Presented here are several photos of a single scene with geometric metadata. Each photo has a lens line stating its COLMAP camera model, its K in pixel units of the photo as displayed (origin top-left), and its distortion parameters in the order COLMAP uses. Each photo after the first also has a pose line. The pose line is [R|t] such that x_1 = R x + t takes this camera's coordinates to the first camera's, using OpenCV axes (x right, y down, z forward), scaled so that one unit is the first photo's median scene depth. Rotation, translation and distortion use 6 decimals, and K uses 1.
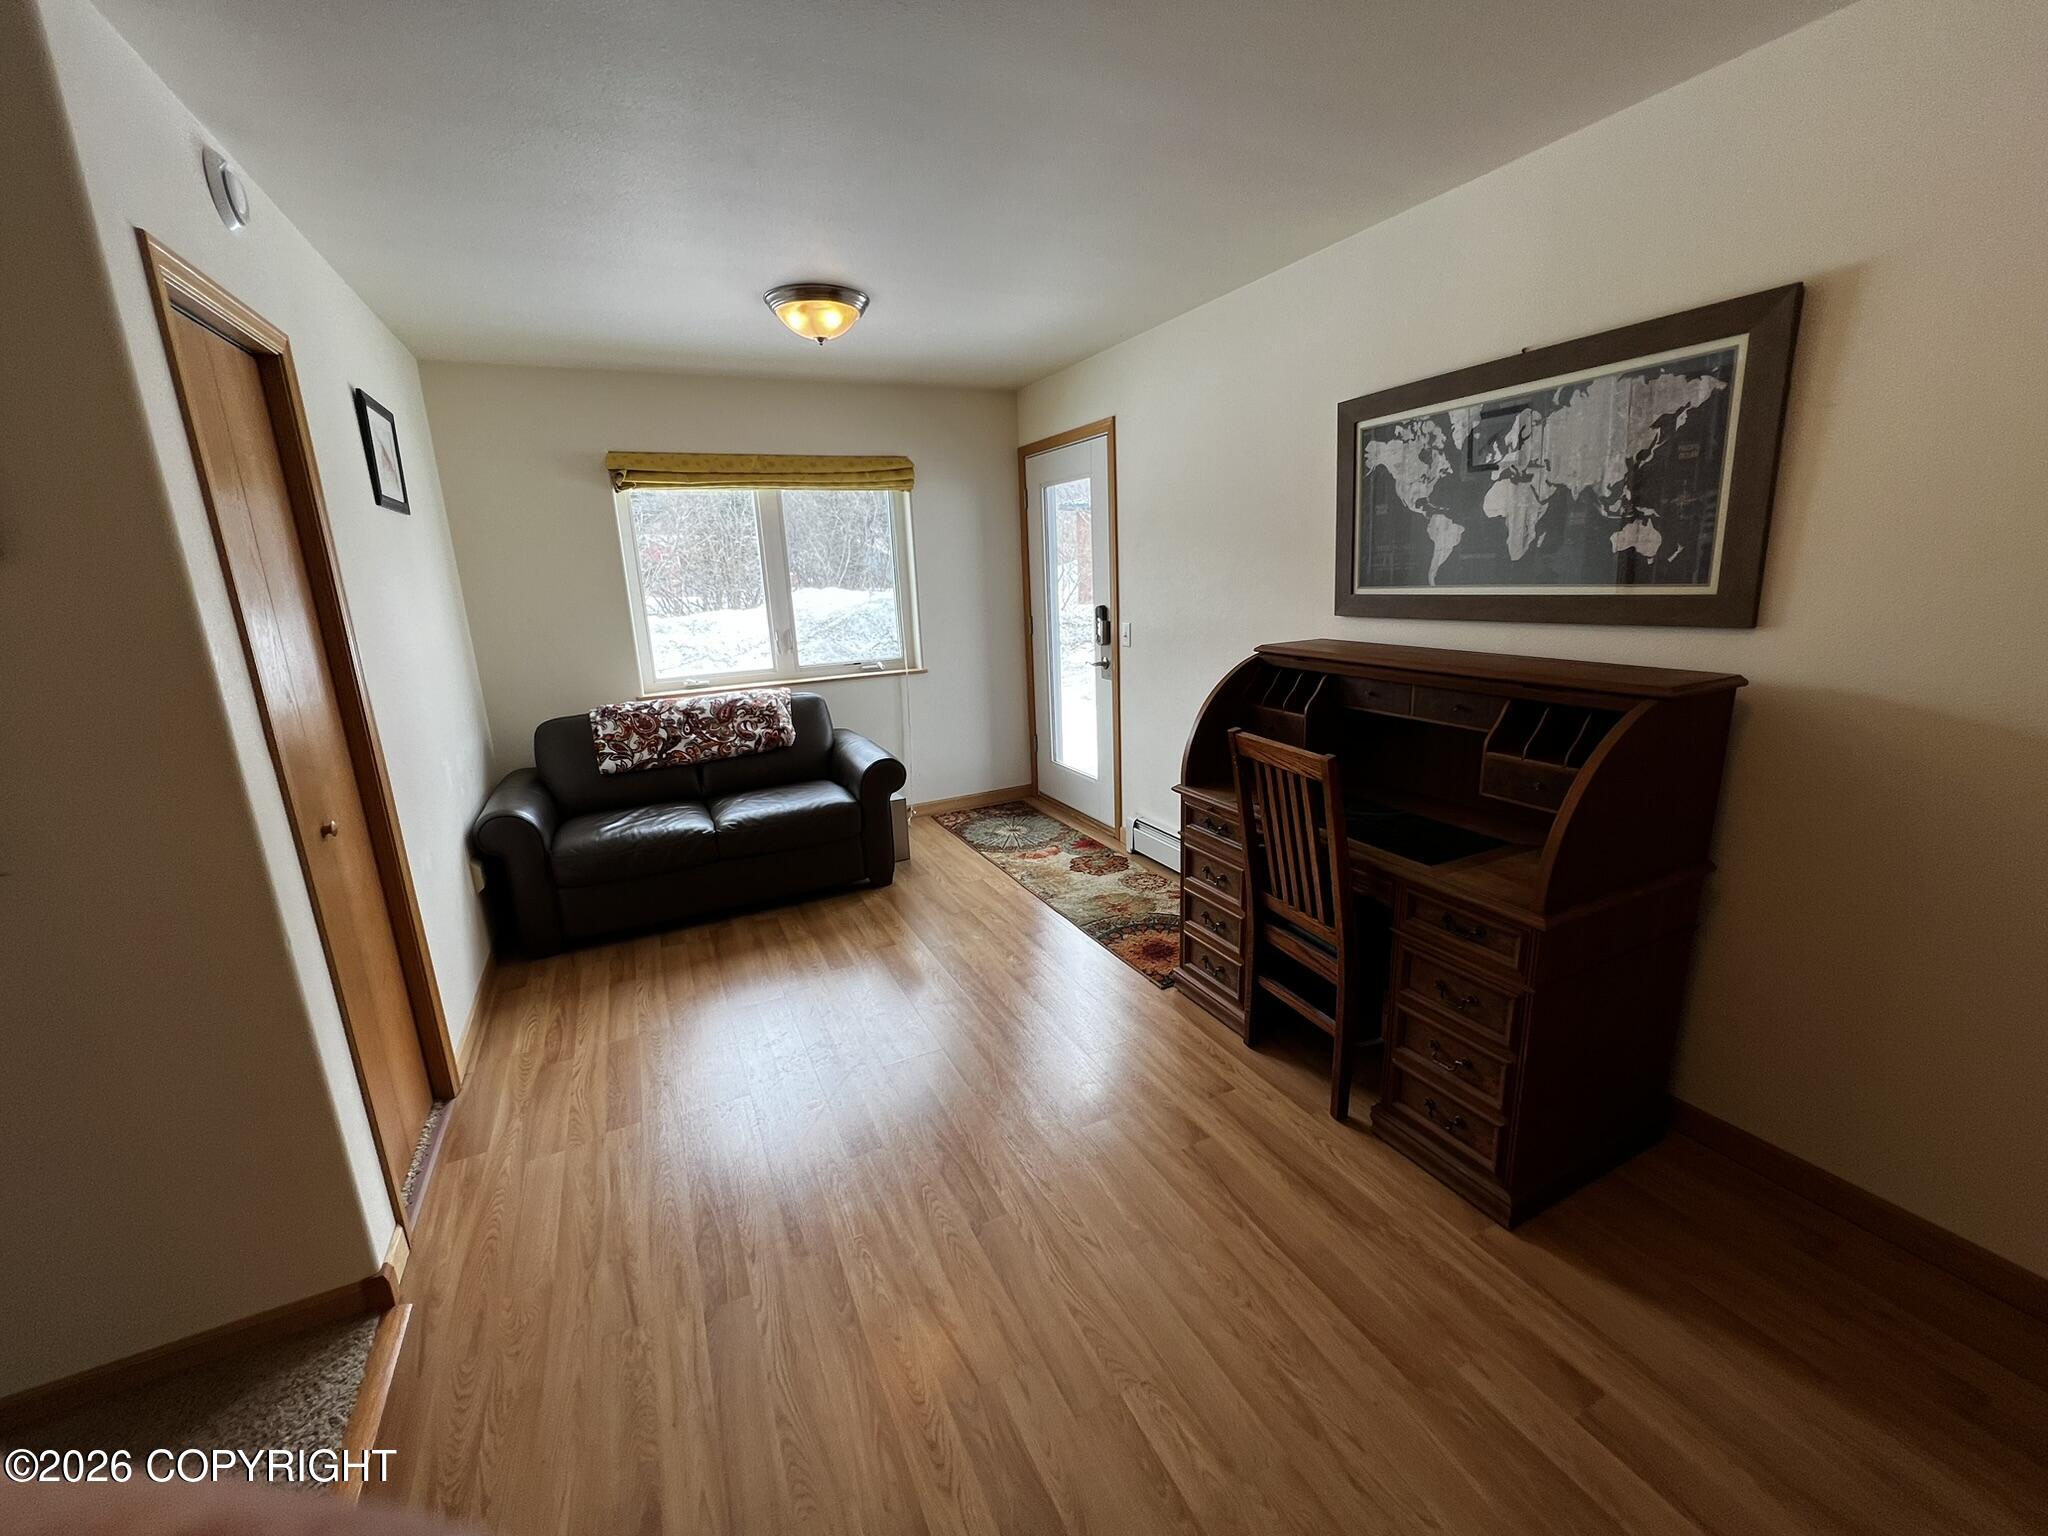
lens RADIAL K [[817.4, 0, 1026.9], [0, 817.4, 758.0], [0, 0, 1]] dist [-0.002848, -0.000120]
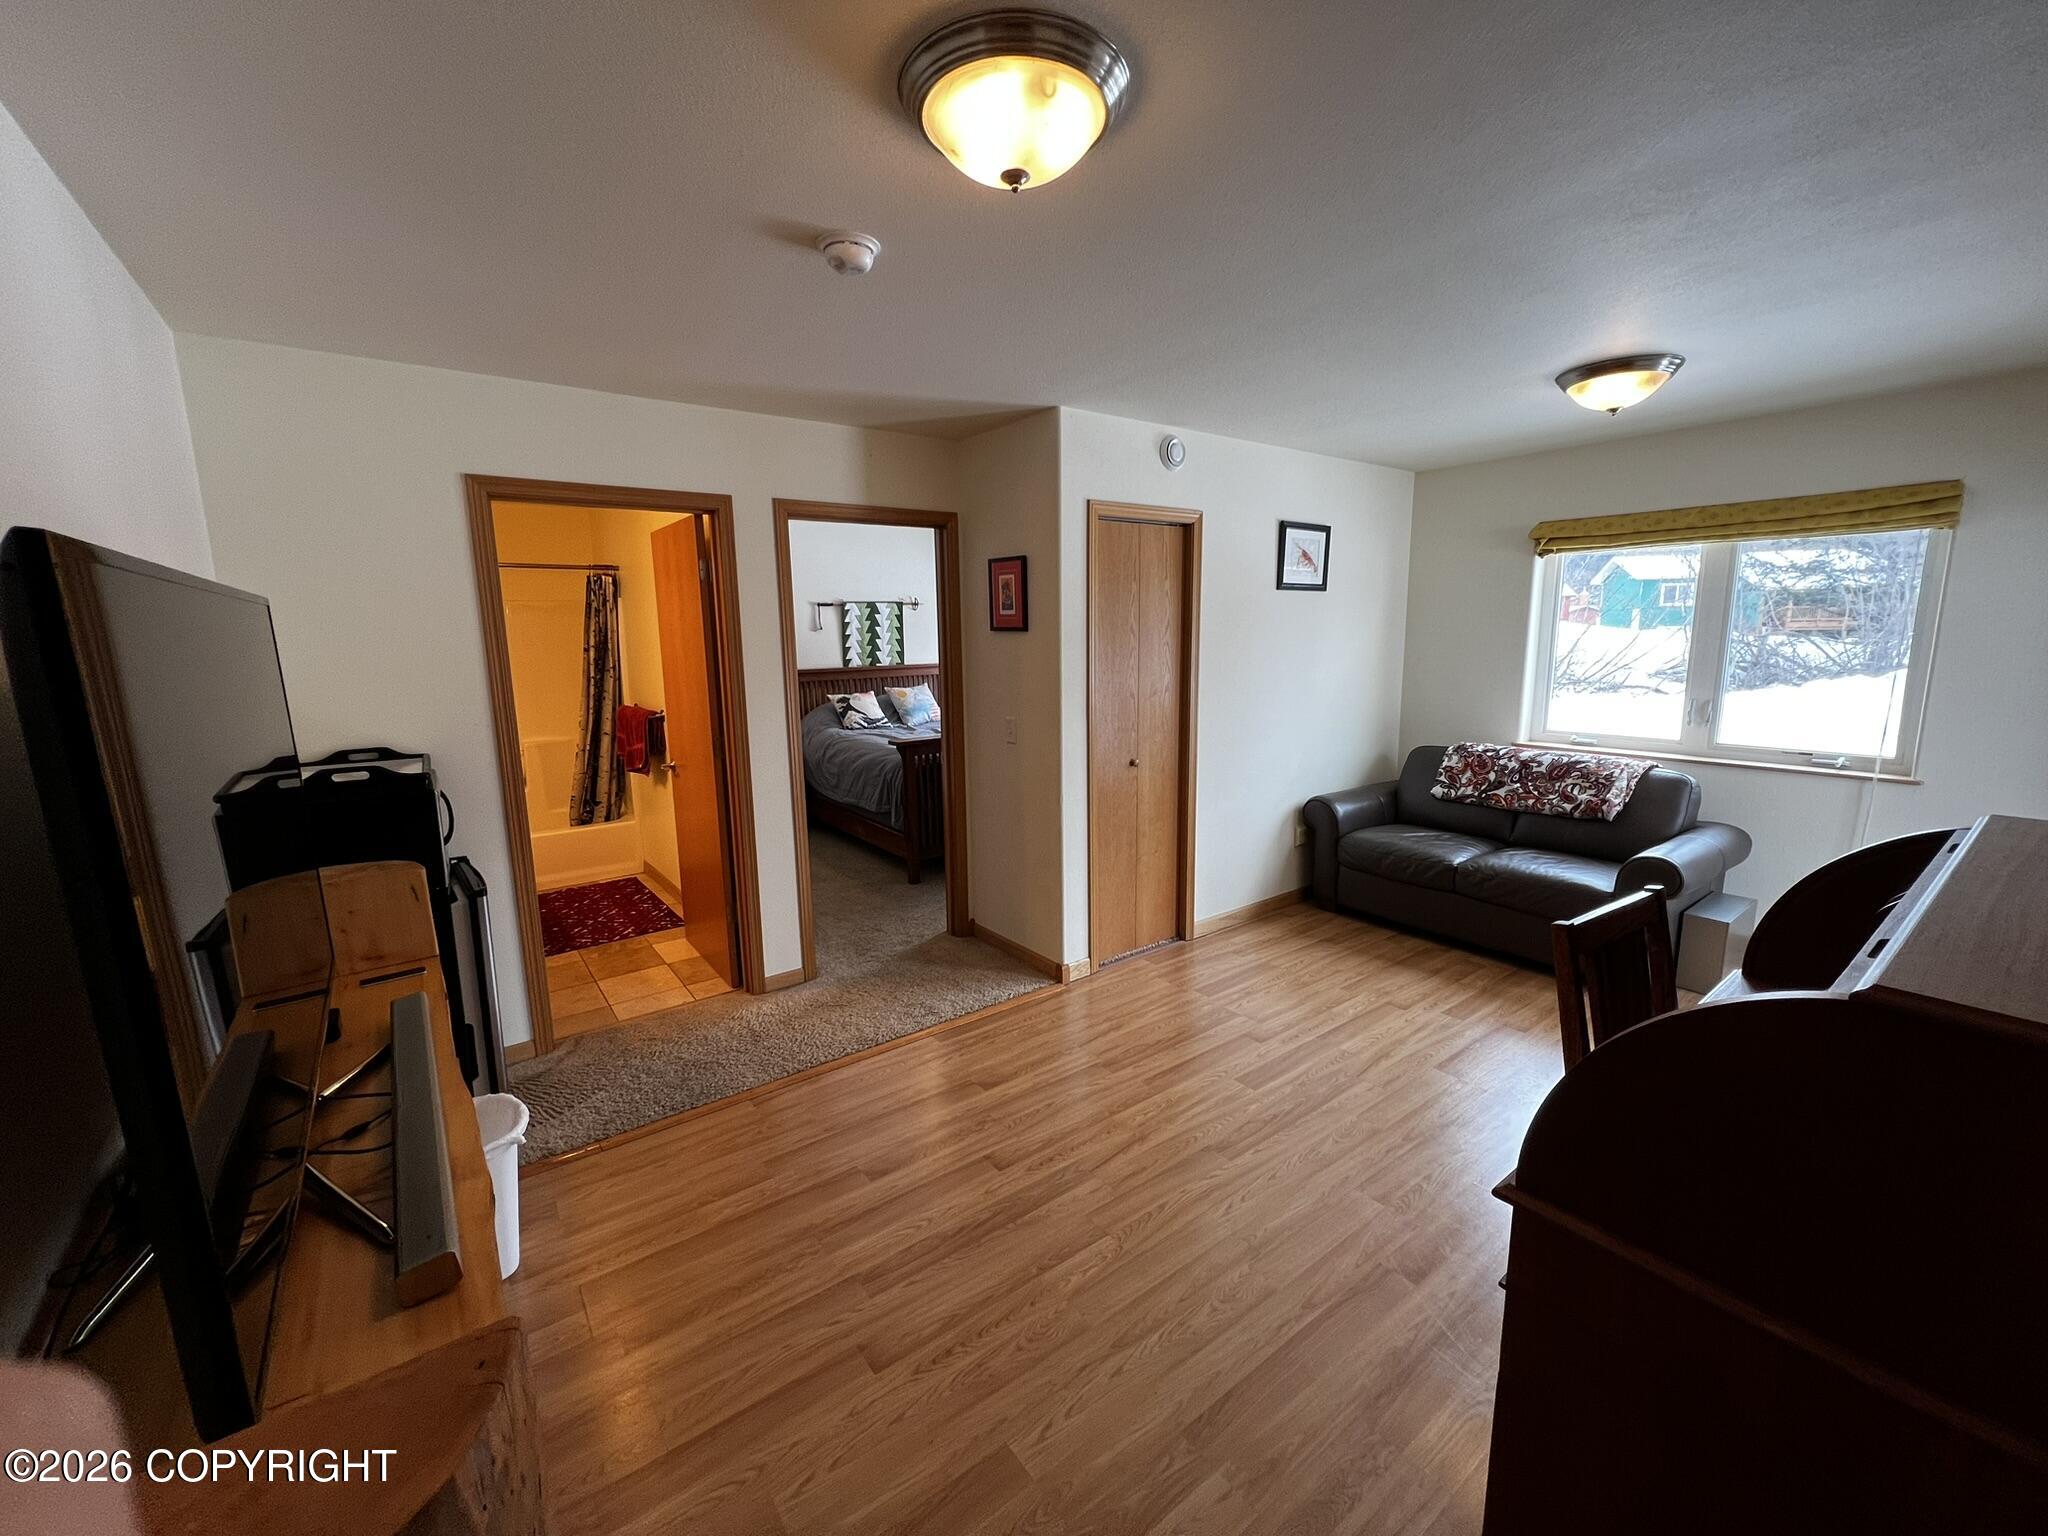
lens RADIAL K [[817.4, 0, 1028.5], [0, 817.4, 758.1], [0, 0, 1]] dist [-0.002848, -0.000120]
pose [[0.195086, 0.193611, -0.961486, 0.487170], [-0.219951, 0.963989, 0.149487, -0.080388], [0.955805, 0.182317, 0.230646, 0.141087]]
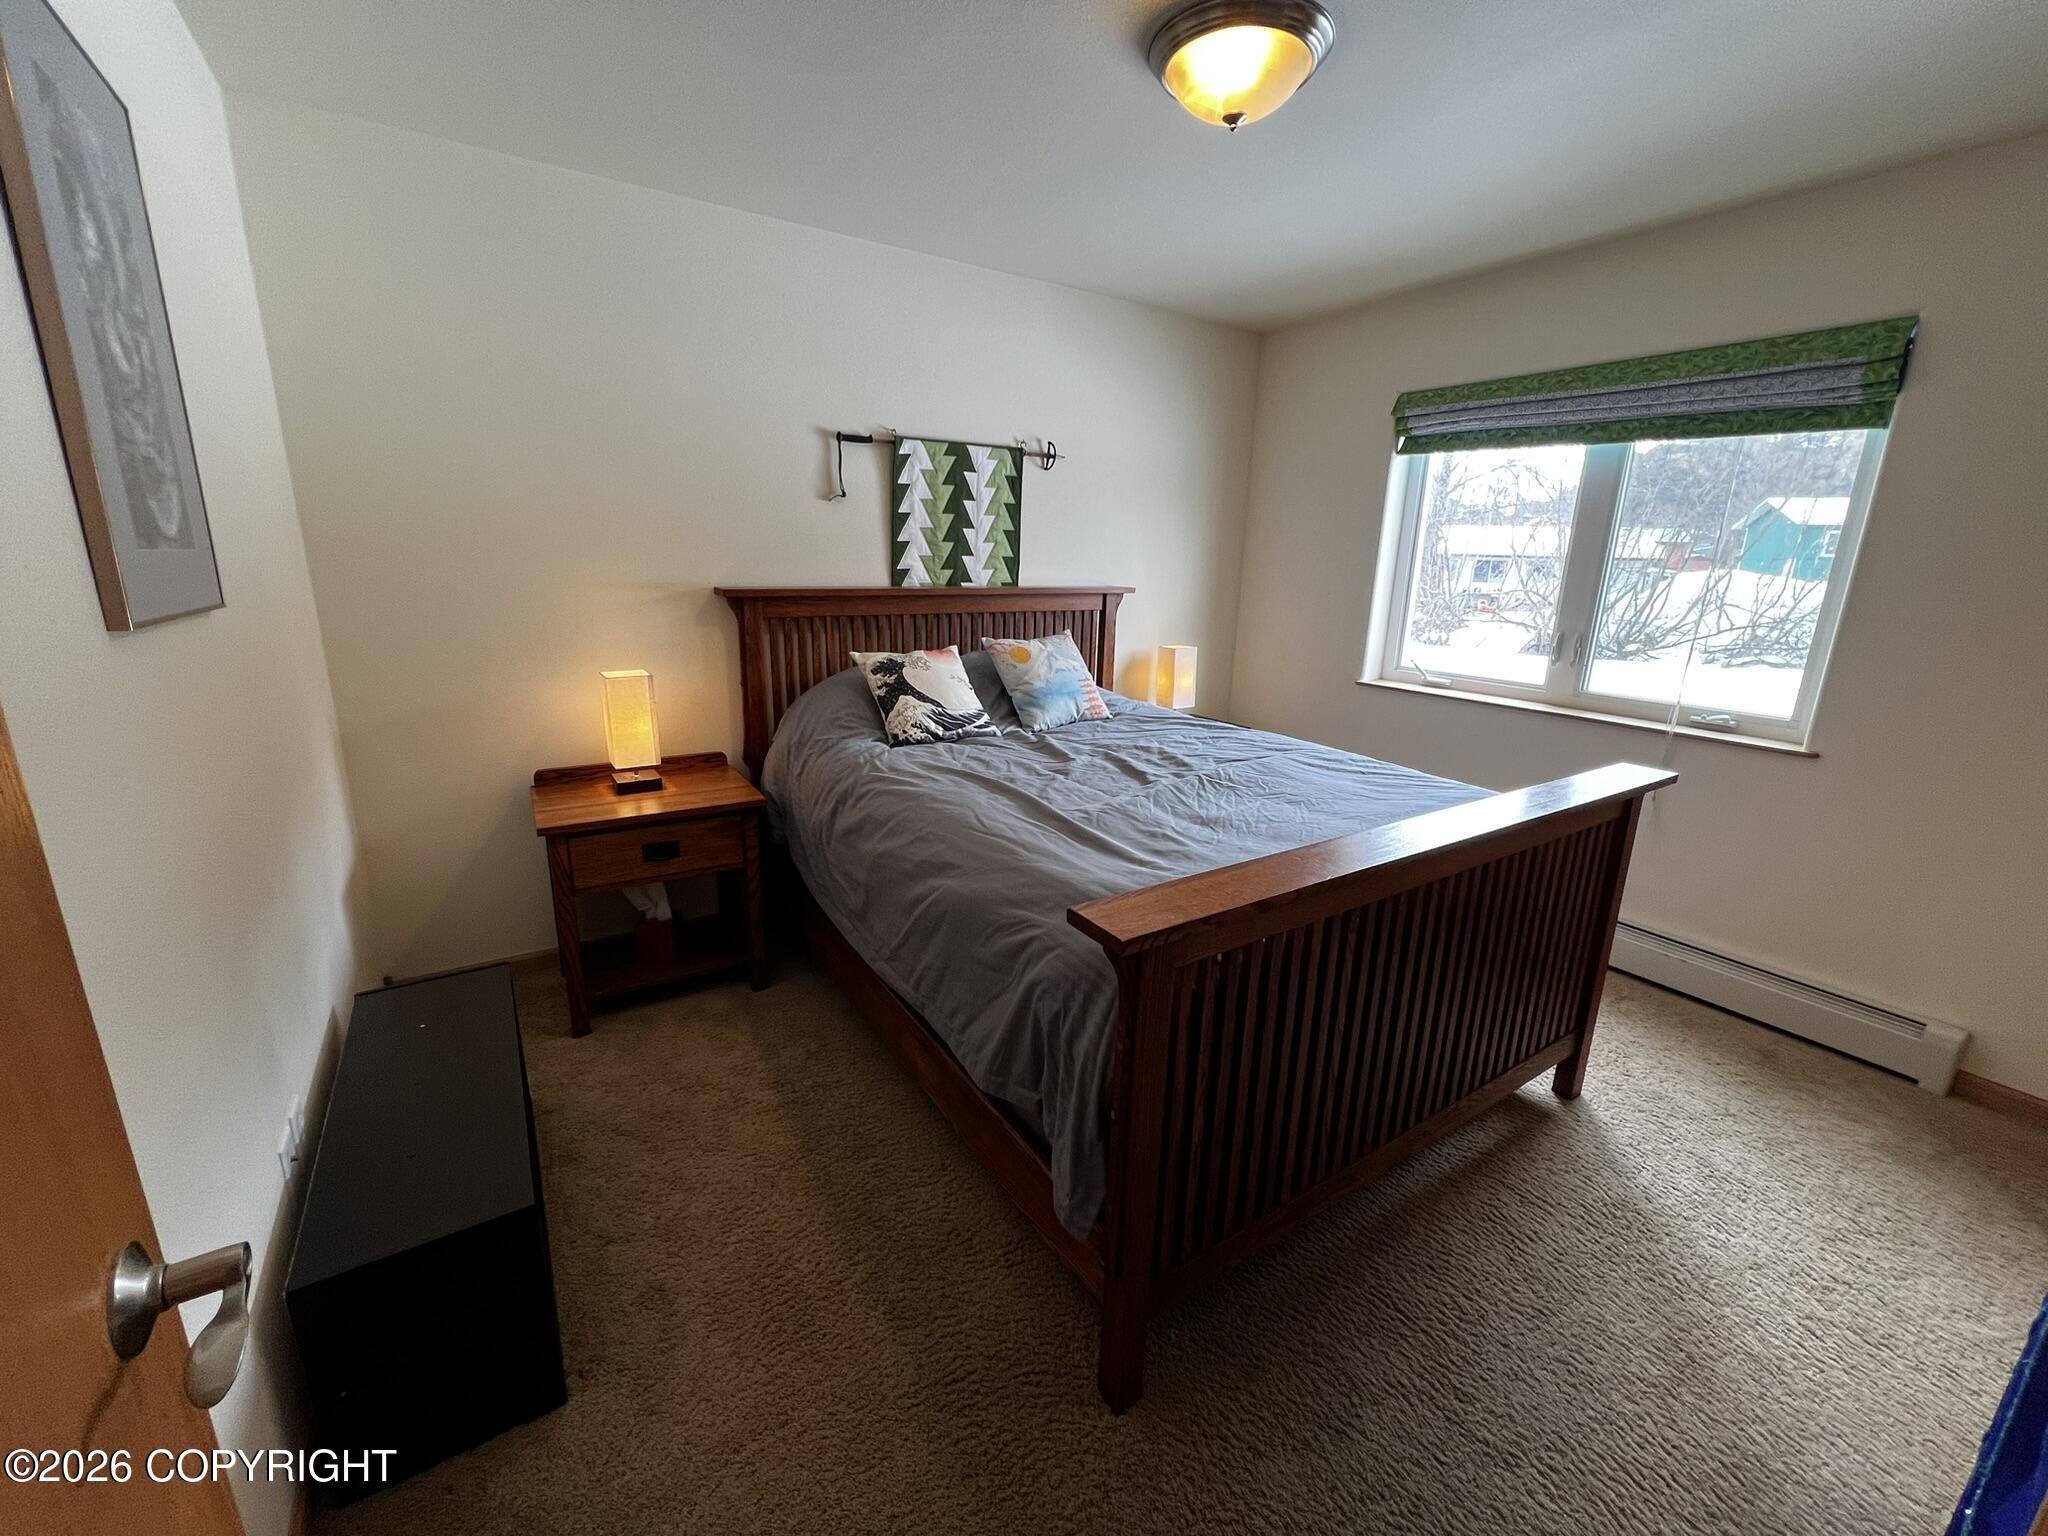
lens RADIAL K [[817.4, 0, 1025.3], [0, 817.4, 760.8], [0, 0, 1]] dist [-0.002848, -0.000120]
pose [[0.132538, 0.289944, -0.947822, 0.439497], [-0.260397, 0.932854, 0.248953, -0.076147], [0.956362, 0.213814, 0.199139, 0.140710]]
